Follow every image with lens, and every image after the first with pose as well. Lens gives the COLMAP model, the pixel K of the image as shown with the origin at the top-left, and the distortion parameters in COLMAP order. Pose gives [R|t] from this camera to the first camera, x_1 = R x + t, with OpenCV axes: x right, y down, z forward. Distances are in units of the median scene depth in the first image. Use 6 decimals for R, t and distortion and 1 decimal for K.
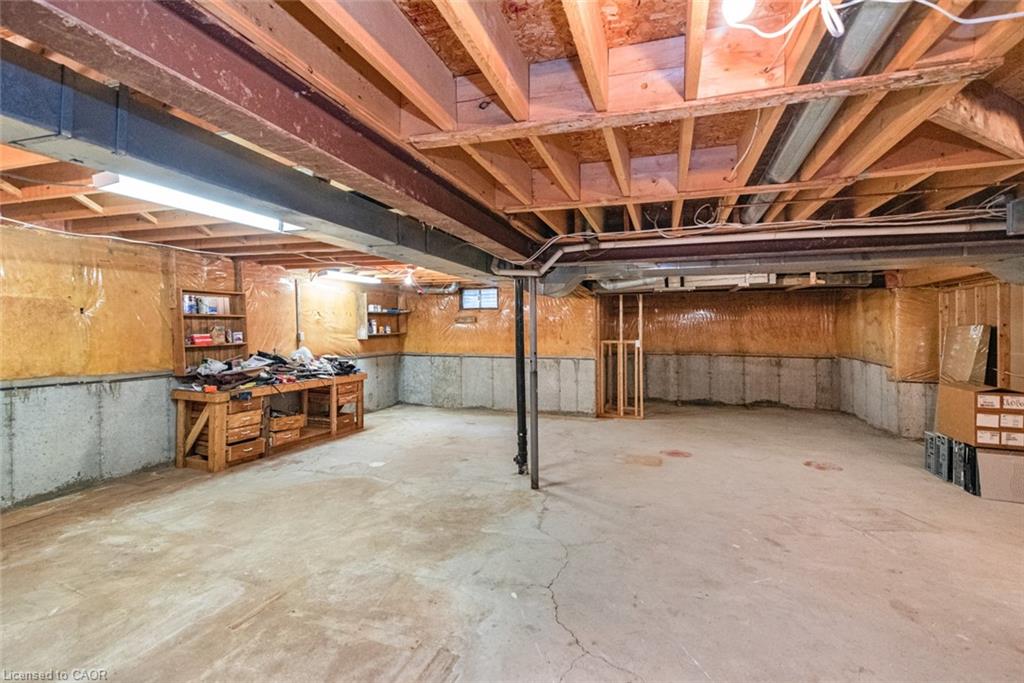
lens RADIAL K [[469.4, 0, 517.1], [0, 469.4, 335.9], [0, 0, 1]] dist [0.011291, -0.000255]
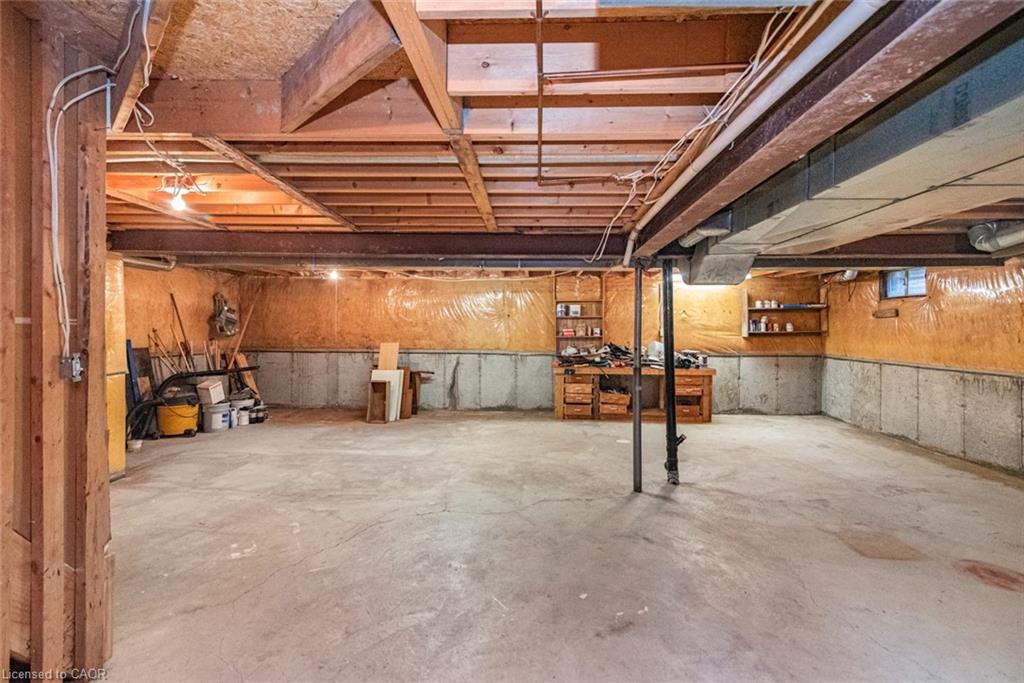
lens RADIAL K [[469.4, 0, 521.6], [0, 469.4, 334.1], [0, 0, 1]] dist [0.011291, -0.000255]
pose [[0.291139, 0.011168, -0.956615, 0.680670], [-0.017487, 0.999827, 0.006351, 0.004504], [0.956521, 0.014879, 0.291284, 0.385744]]
